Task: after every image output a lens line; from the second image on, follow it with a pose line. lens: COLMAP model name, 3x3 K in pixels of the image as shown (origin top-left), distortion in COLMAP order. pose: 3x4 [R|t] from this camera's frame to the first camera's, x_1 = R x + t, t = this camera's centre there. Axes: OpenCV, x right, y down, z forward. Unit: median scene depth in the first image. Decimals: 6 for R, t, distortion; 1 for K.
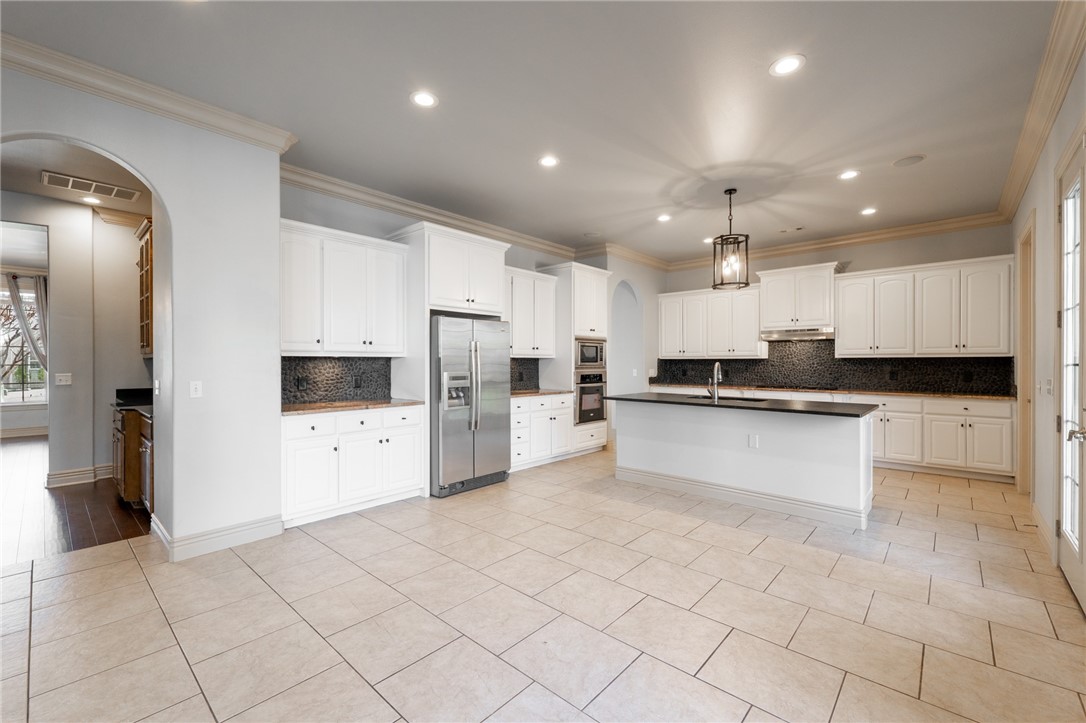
lens RADIAL K [[451.5, 0, 545.9], [0, 451.5, 365.2], [0, 0, 1]] dist [0.001312, 0.000703]
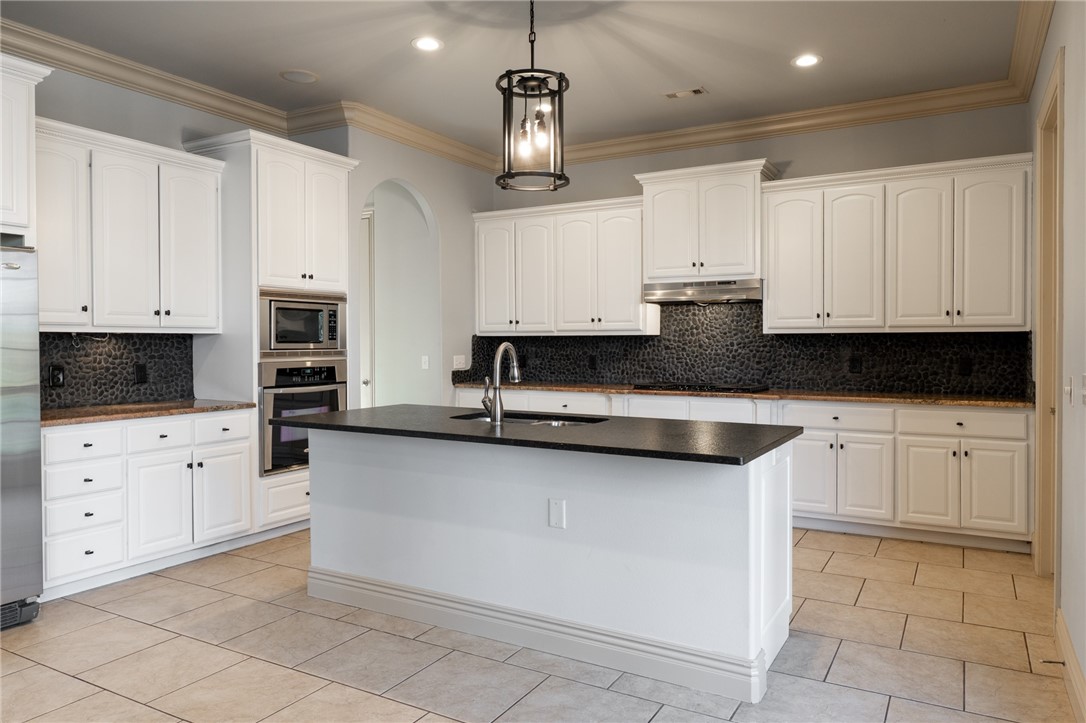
lens RADIAL K [[739.1, 0, 541.8], [0, 739.1, 355.3], [0, 0, 1]] dist [-0.000330, 0.001612]
pose [[0.977484, -0.005789, 0.210931, 0.211310], [0.003470, 0.999929, 0.011364, -0.001260], [-0.210982, -0.010376, 0.977435, 0.197538]]
